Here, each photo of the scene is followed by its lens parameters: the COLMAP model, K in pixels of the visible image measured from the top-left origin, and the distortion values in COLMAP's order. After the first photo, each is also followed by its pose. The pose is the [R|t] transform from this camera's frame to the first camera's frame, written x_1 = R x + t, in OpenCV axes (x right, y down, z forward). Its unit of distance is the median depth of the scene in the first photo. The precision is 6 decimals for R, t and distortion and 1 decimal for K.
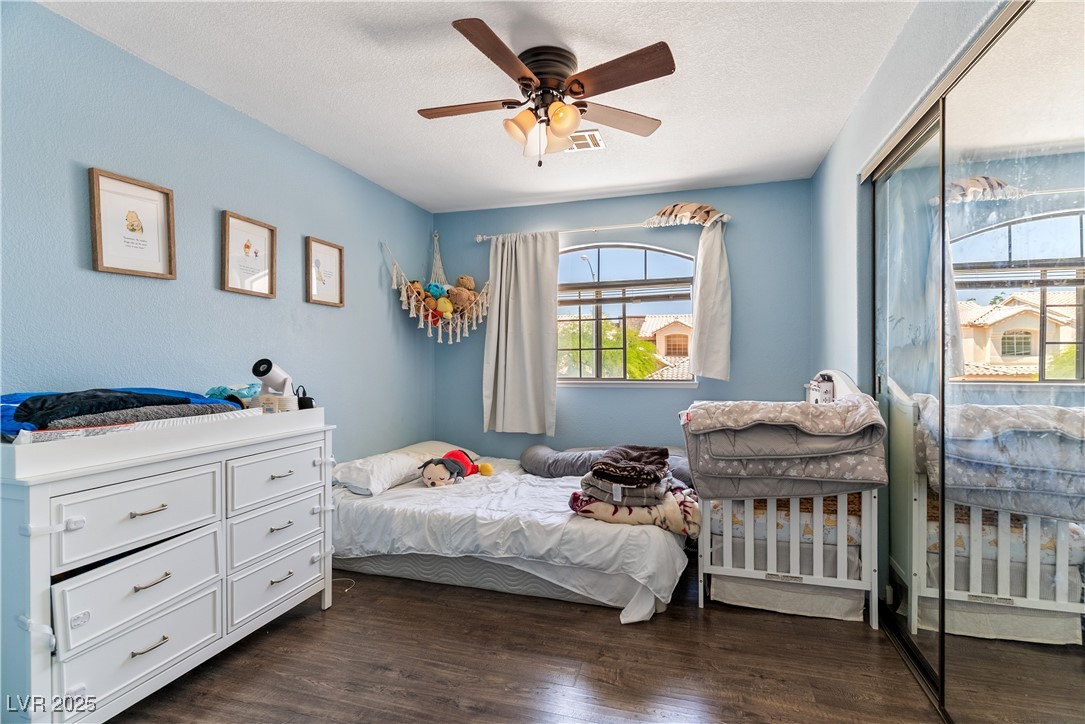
lens RADIAL K [[516.5, 0, 540.3], [0, 516.5, 350.7], [0, 0, 1]] dist [0.000998, 0.000345]
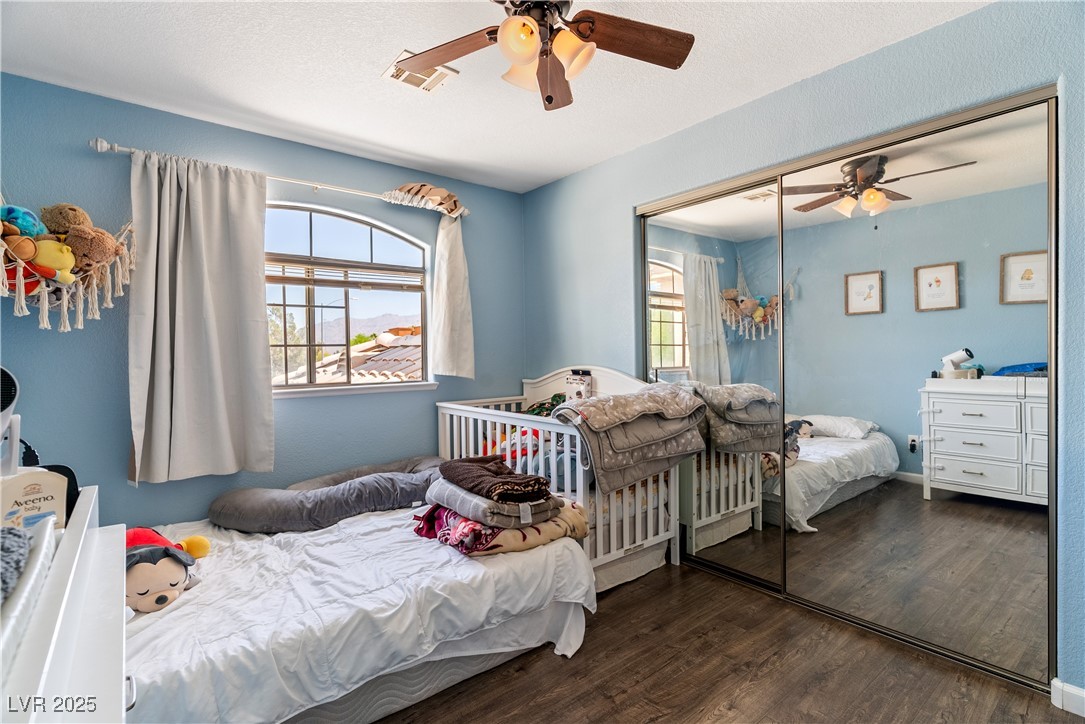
lens RADIAL K [[516.5, 0, 540.3], [0, 516.5, 350.7], [0, 0, 1]] dist [0.000998, 0.000345]
pose [[0.559906, 0.005096, 0.828541, -0.371740], [-0.004582, 0.999985, -0.003054, 0.006026], [-0.828544, -0.002086, 0.559921, 0.342242]]
